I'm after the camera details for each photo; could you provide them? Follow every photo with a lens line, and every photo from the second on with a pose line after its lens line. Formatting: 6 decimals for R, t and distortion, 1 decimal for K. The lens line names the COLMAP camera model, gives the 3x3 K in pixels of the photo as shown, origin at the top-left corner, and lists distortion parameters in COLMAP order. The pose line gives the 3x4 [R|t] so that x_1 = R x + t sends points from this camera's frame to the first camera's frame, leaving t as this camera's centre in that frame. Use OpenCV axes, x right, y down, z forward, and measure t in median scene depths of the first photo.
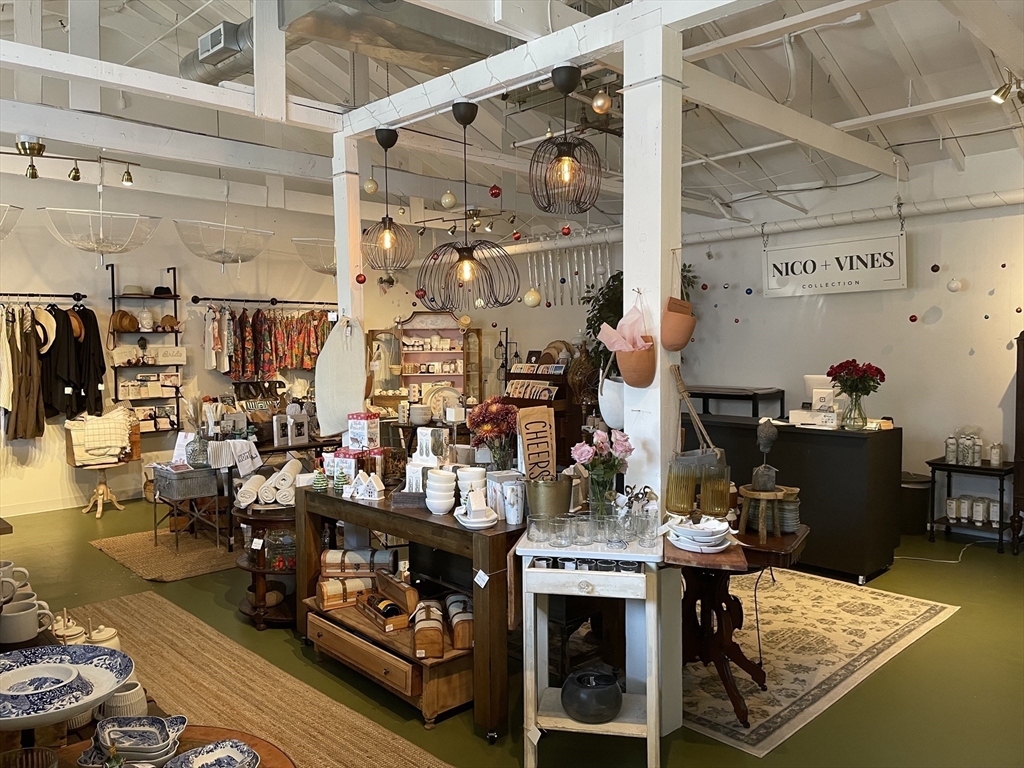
lens RADIAL K [[769.0, 0, 505.5], [0, 769.0, 375.4], [0, 0, 1]] dist [0.094221, -0.119908]
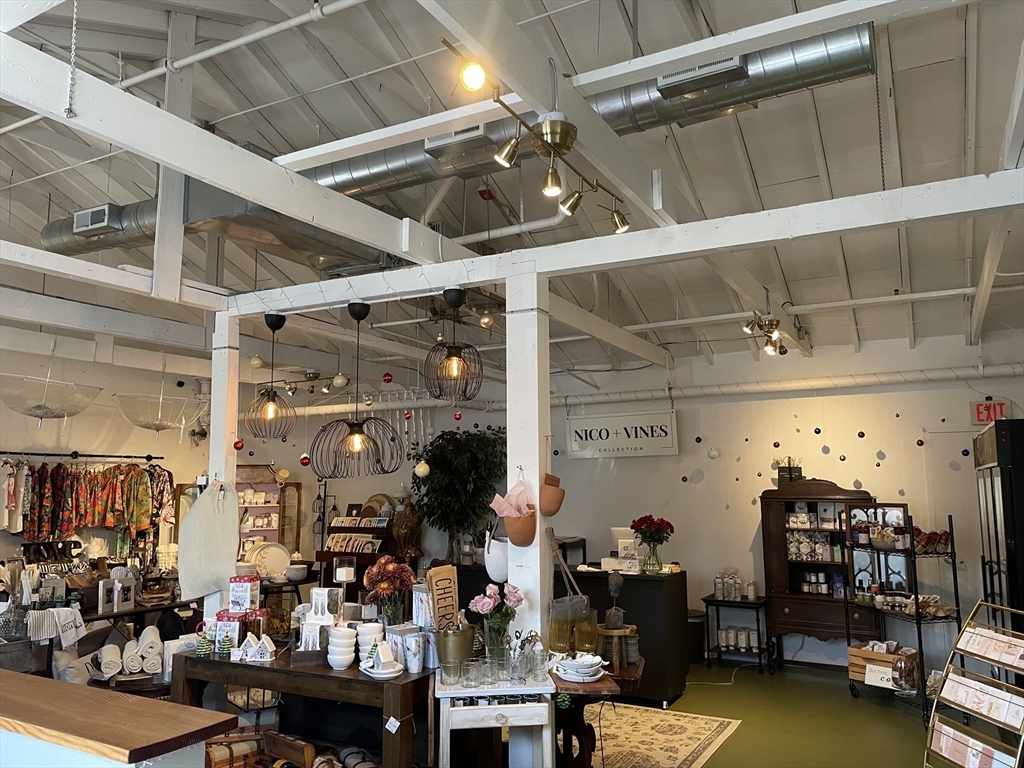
lens RADIAL K [[769.0, 0, 518.5], [0, 769.0, 386.6], [0, 0, 1]] dist [0.094221, -0.119908]
pose [[0.953093, 0.039107, 0.300141, -0.136294], [0.012622, 0.985621, -0.168502, -0.018438], [-0.302415, 0.164386, 0.938894, -0.128429]]
